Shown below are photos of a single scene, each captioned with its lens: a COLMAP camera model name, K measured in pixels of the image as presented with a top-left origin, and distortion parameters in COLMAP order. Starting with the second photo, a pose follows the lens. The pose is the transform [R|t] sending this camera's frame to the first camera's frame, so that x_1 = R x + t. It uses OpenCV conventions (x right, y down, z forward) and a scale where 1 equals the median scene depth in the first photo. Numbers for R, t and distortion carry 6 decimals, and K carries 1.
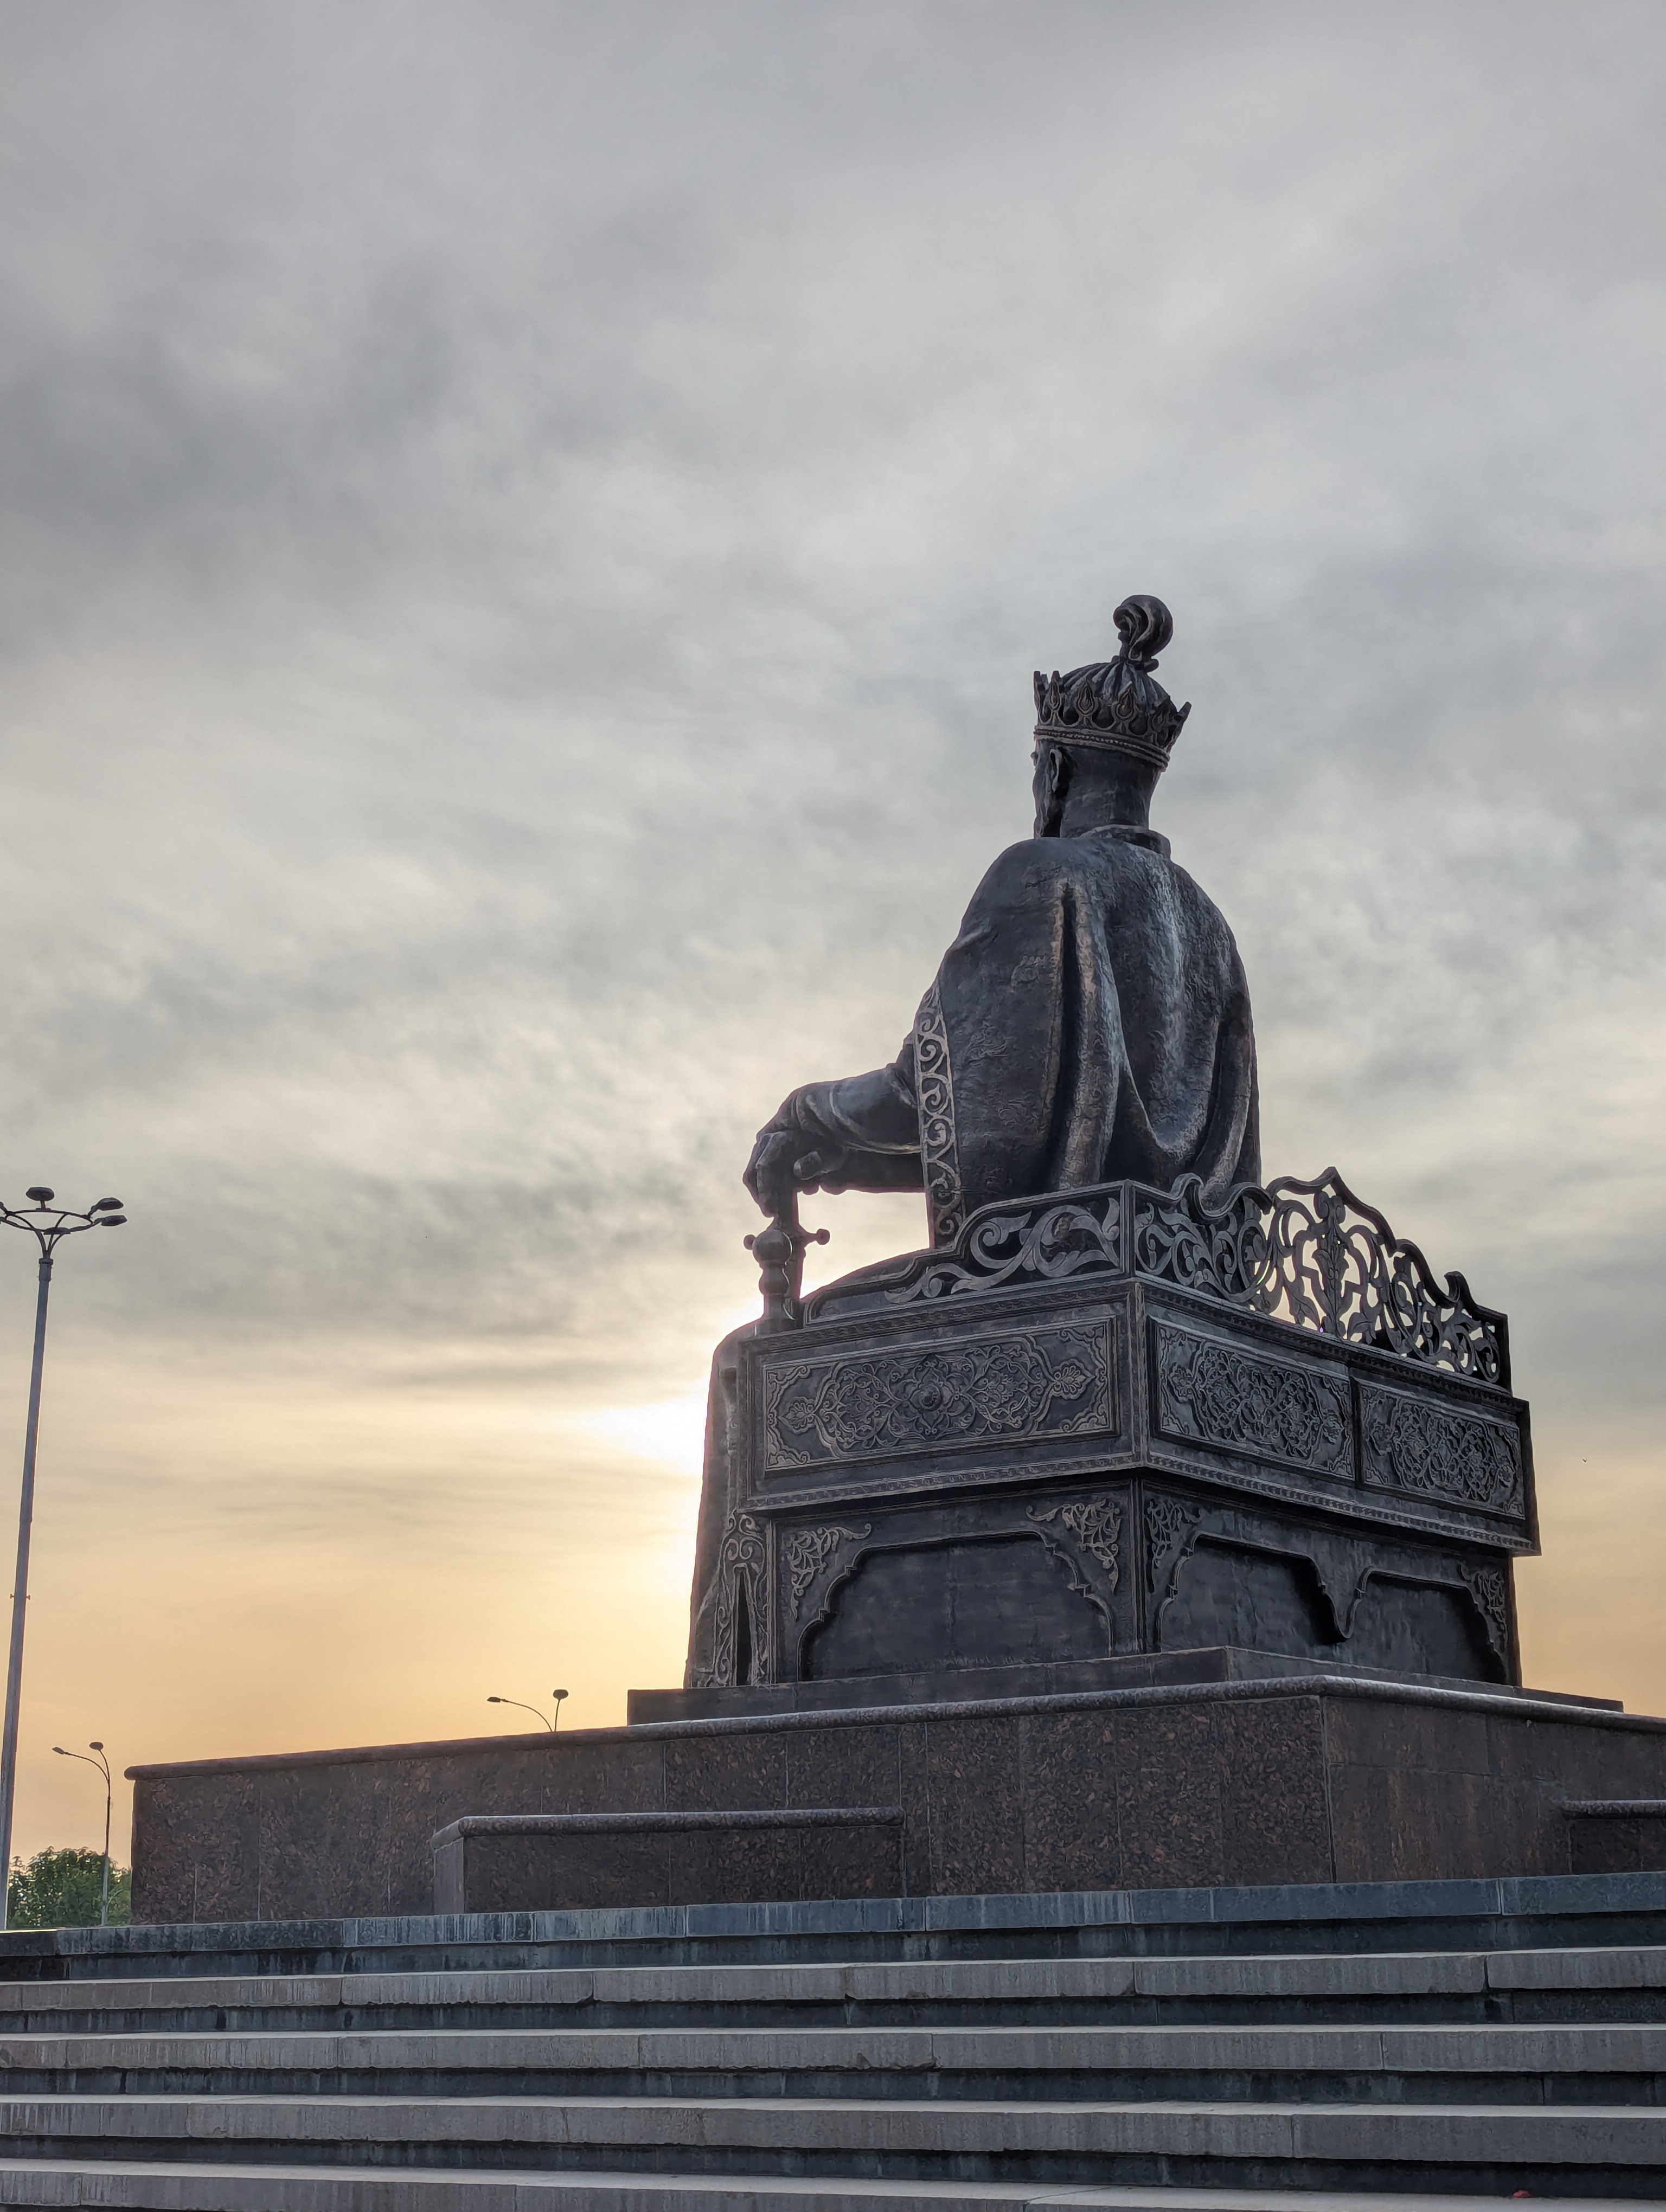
lens RADIAL K [[3178.8, 0, 833.0], [0, 3178.8, 1106.0], [0, 0, 1]] dist [0.100990, -0.062789]
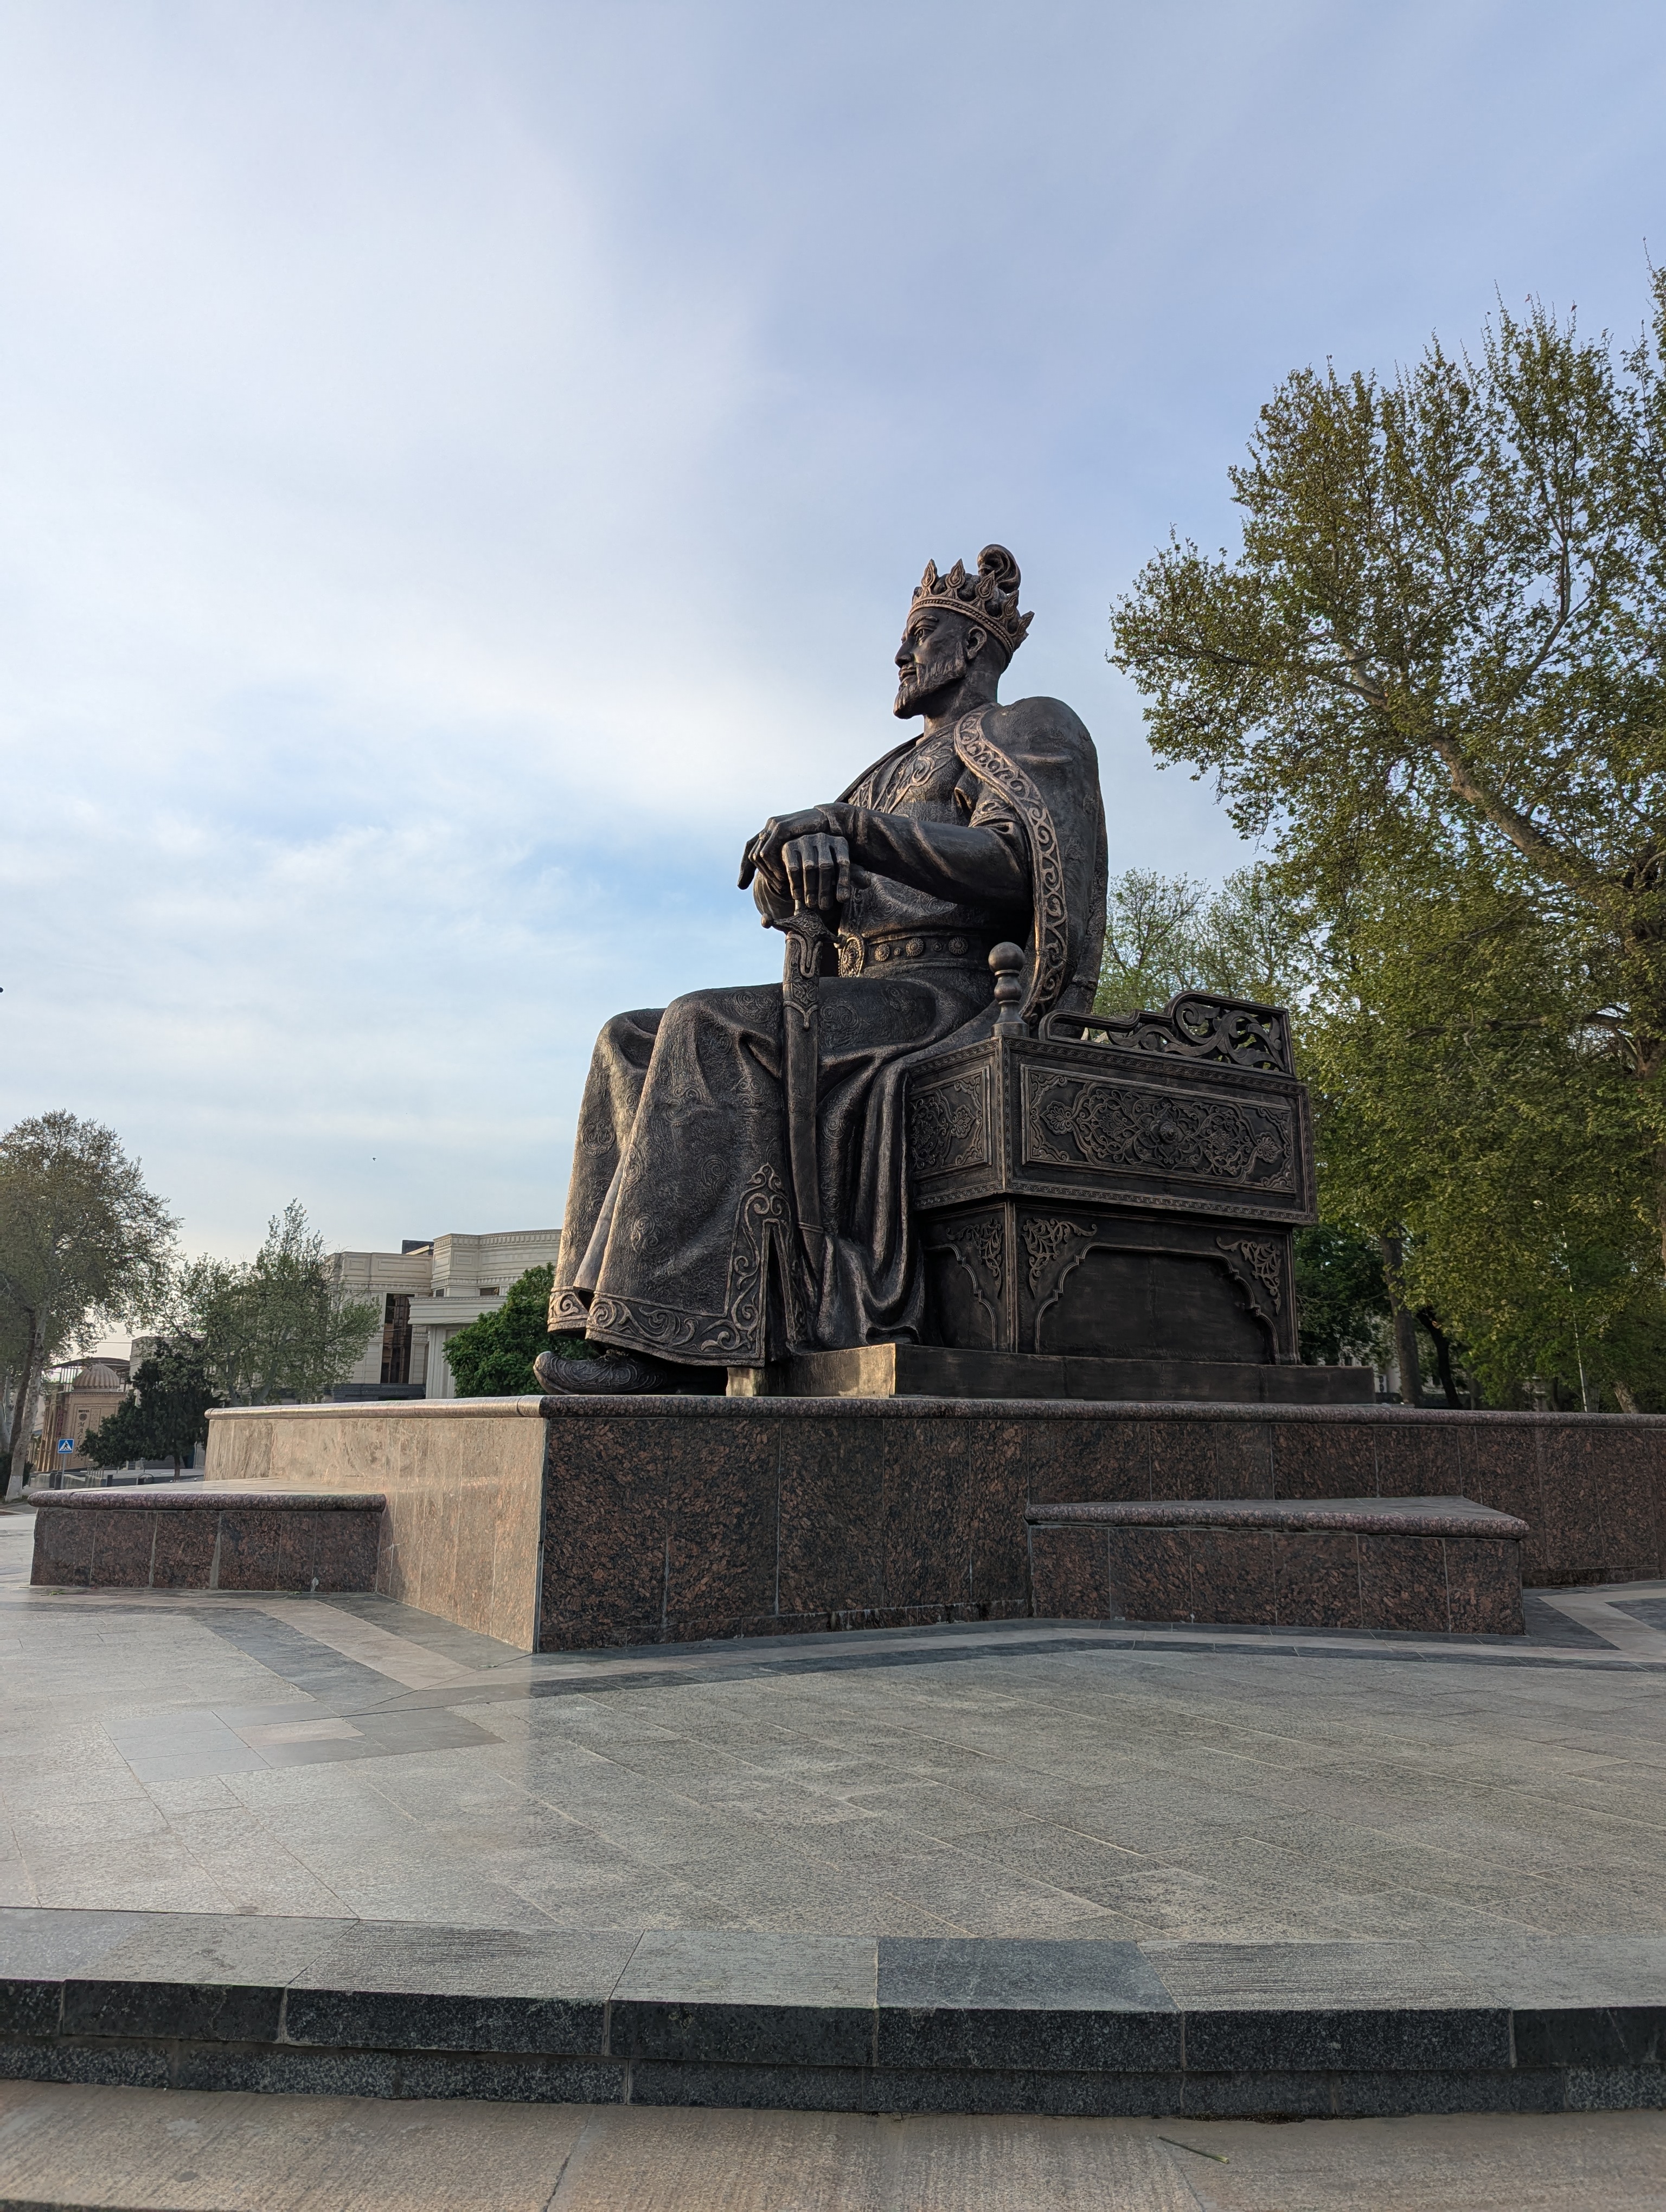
lens RADIAL K [[1550.2, 0, 837.7], [0, 1550.2, 1104.1], [0, 0, 1]] dist [0.070525, -0.060829]
pose [[0.369713, 0.204729, 0.906310, -0.546139], [-0.250782, 0.961209, -0.114828, 0.178994], [-0.894662, -0.184833, 0.406714, 0.871637]]
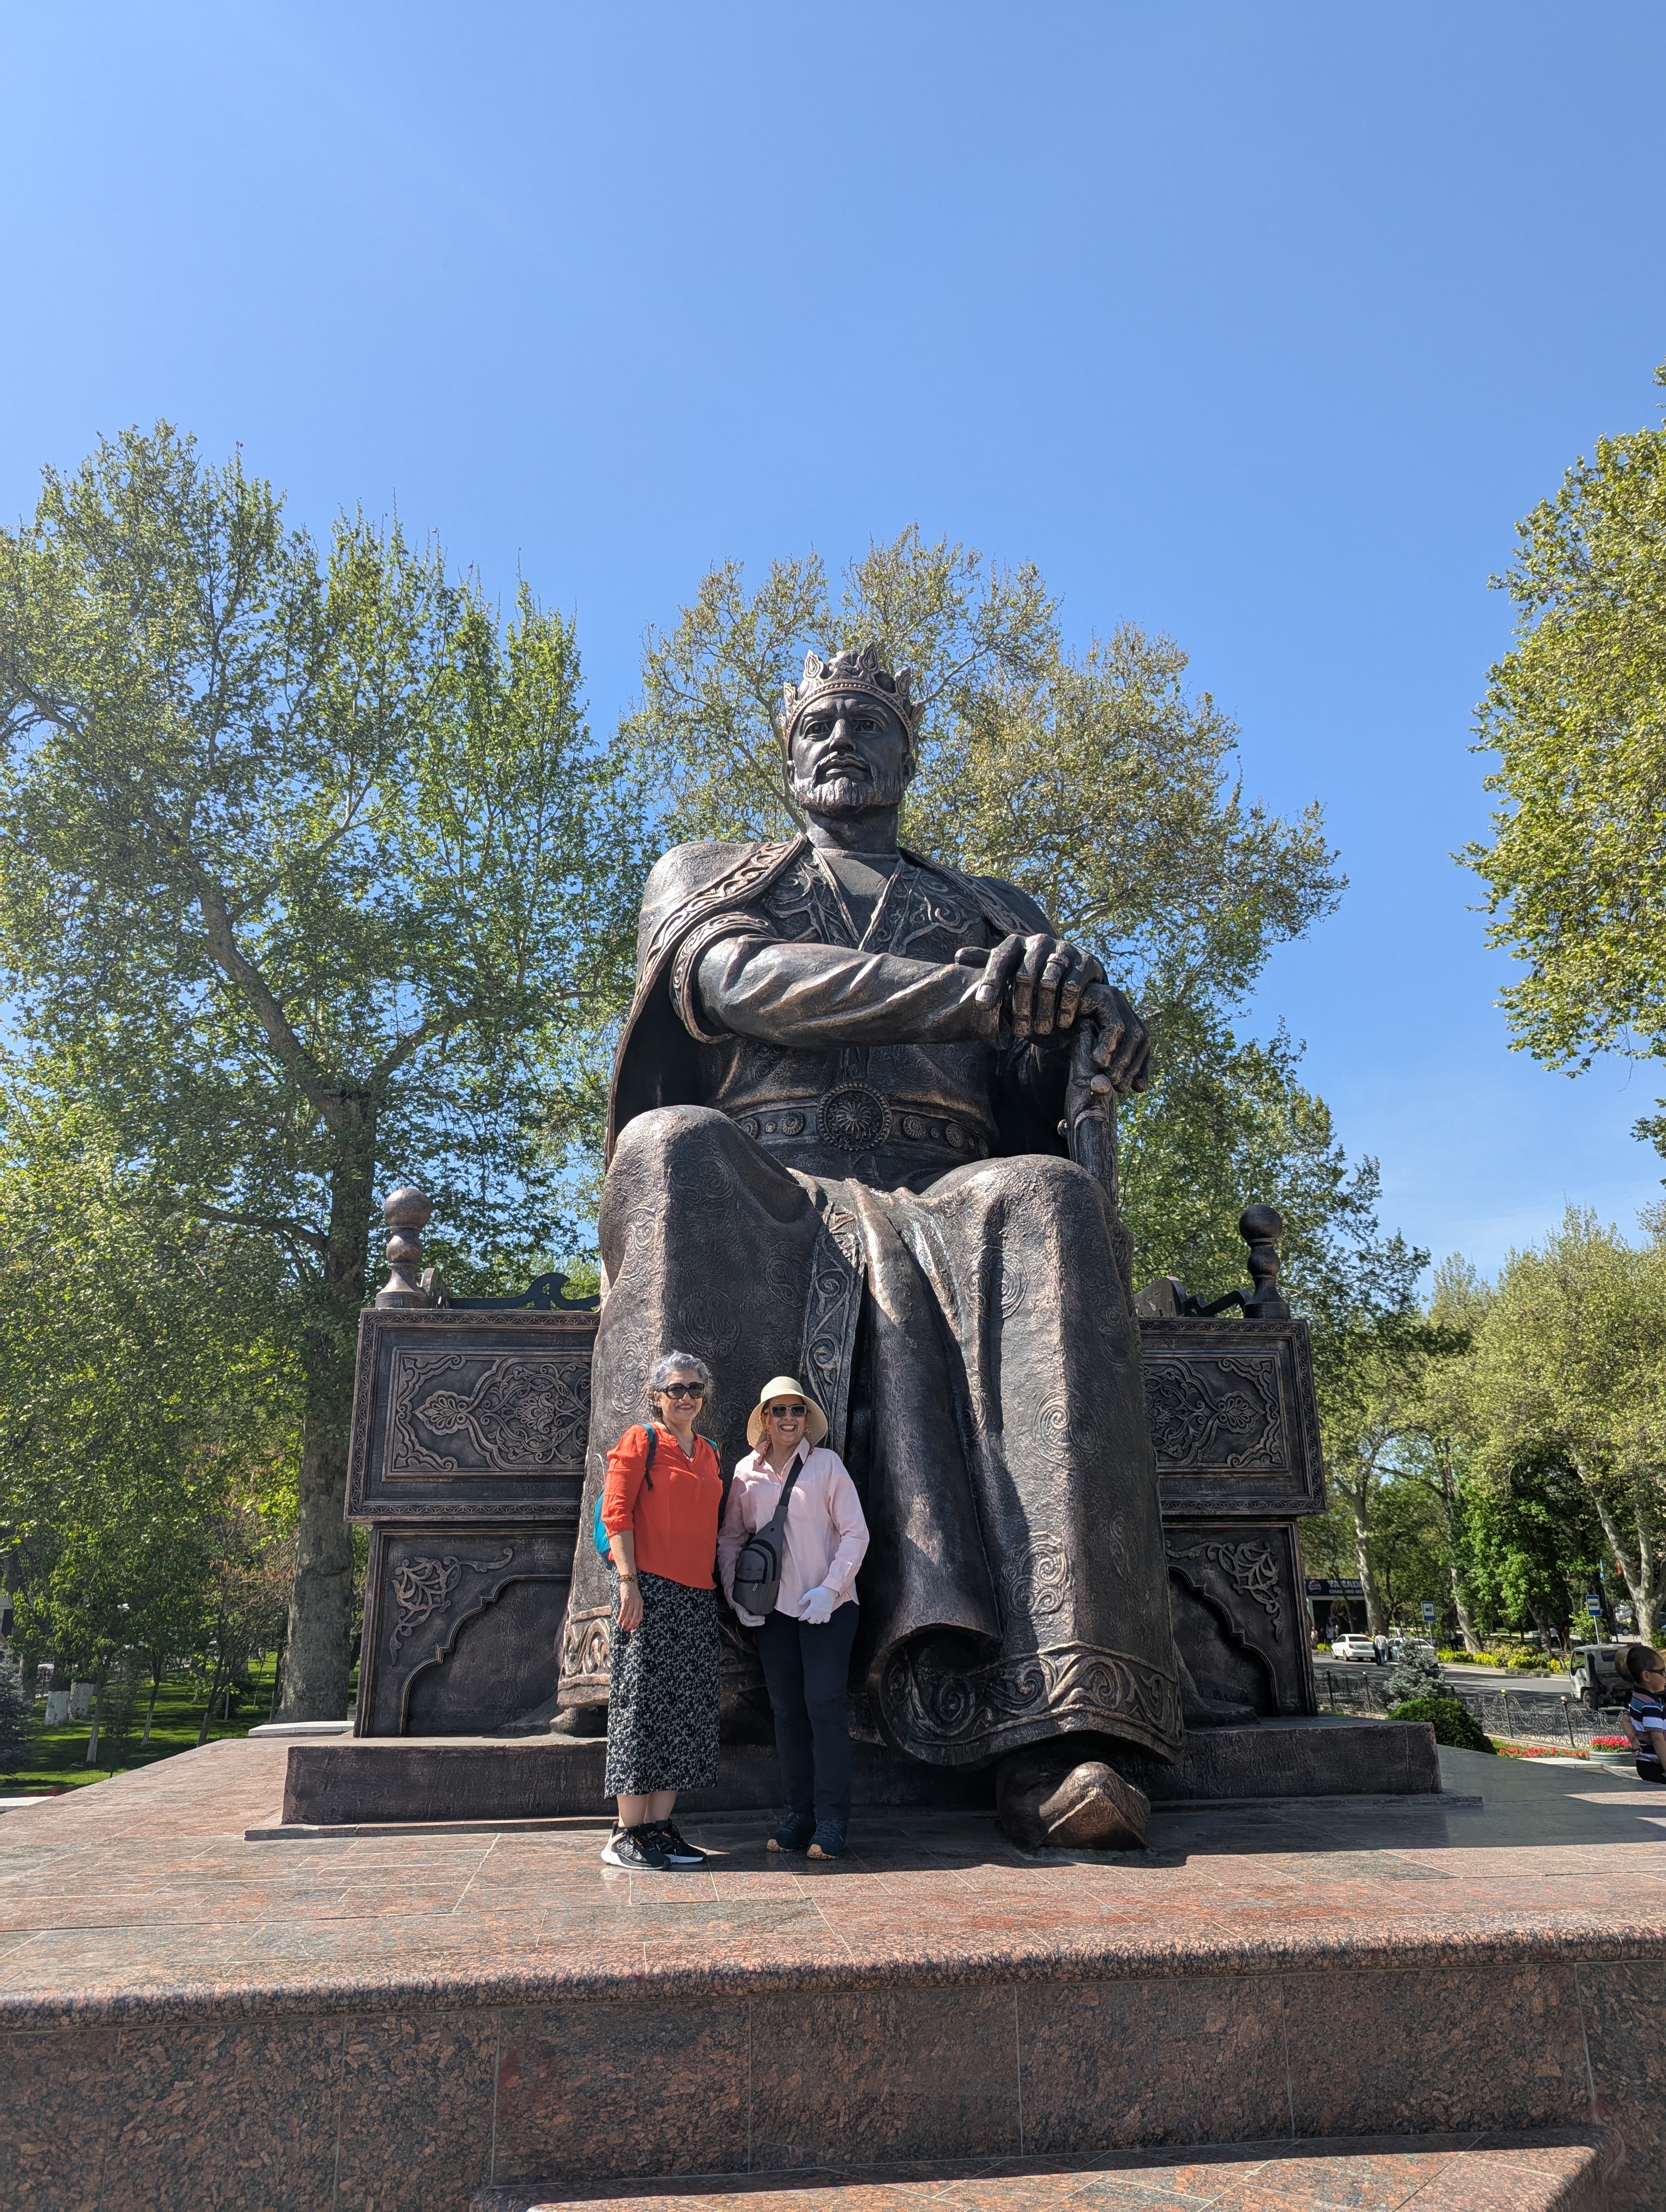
lens RADIAL K [[1550.2, 0, 837.7], [0, 1550.2, 1104.1], [0, 0, 1]] dist [0.070525, -0.060829]
pose [[-0.706414, 0.230861, 0.669091, -0.264501], [-0.166273, 0.864732, -0.473912, 0.268039], [-0.687992, -0.446030, -0.572473, 1.442146]]
